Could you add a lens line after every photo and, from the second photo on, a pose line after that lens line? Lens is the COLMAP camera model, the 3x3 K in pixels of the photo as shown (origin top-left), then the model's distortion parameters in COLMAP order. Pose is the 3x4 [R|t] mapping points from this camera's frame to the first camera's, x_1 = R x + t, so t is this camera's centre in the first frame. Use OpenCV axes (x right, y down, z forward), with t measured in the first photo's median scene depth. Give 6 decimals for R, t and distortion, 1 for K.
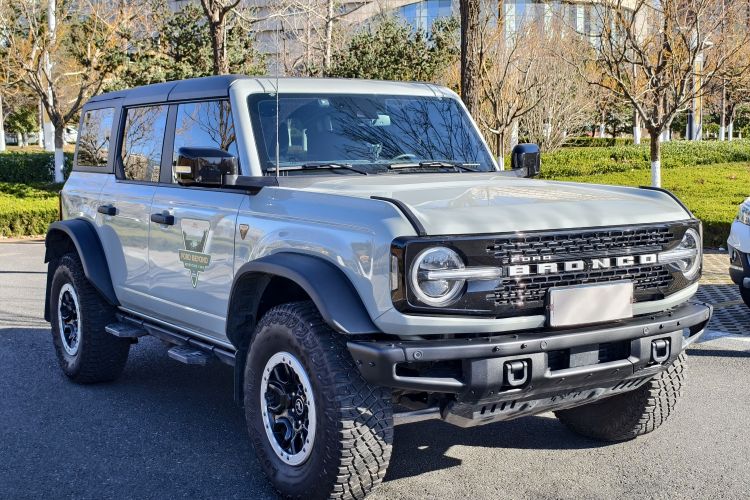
lens RADIAL K [[1117.3, 0, 375.0], [0, 1117.3, 250.0], [0, 0, 1]] dist [-0.010842, -0.060192]
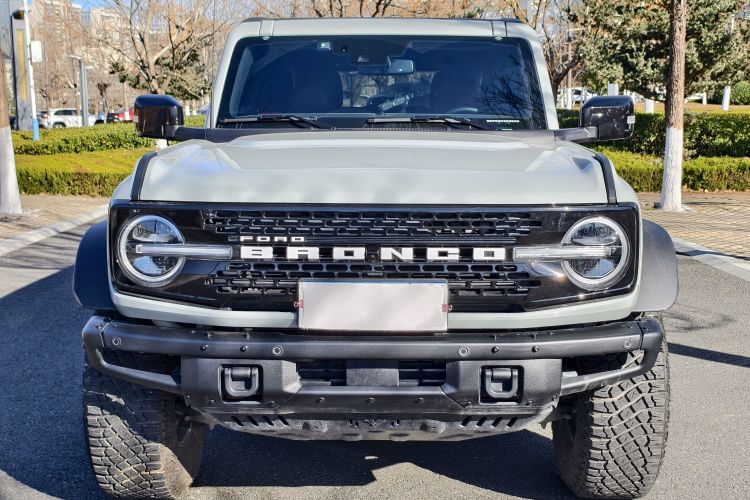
lens RADIAL K [[1023.9, 0, 375.0], [0, 1023.9, 250.0], [0, 0, 1]] dist [0.206600, -0.028355]
pose [[0.824175, 0.088142, -0.559434, 0.572295], [-0.061587, 0.995905, 0.066179, -0.034730], [0.562977, -0.020089, 0.826229, 0.427153]]
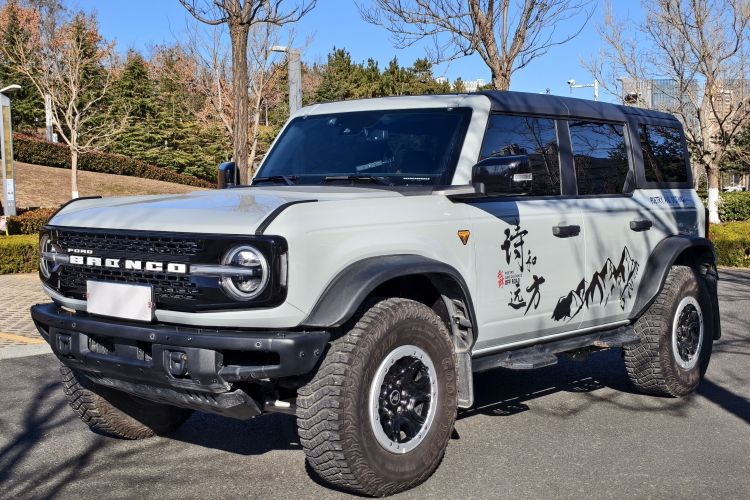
lens RADIAL K [[1023.9, 0, 375.0], [0, 1023.9, 250.0], [0, 0, 1]] dist [0.206600, -0.028355]
pose [[0.287890, 0.072617, -0.954906, 1.210834], [-0.090775, 0.994701, 0.048276, -0.070575], [0.953351, 0.072784, 0.292956, 0.929052]]
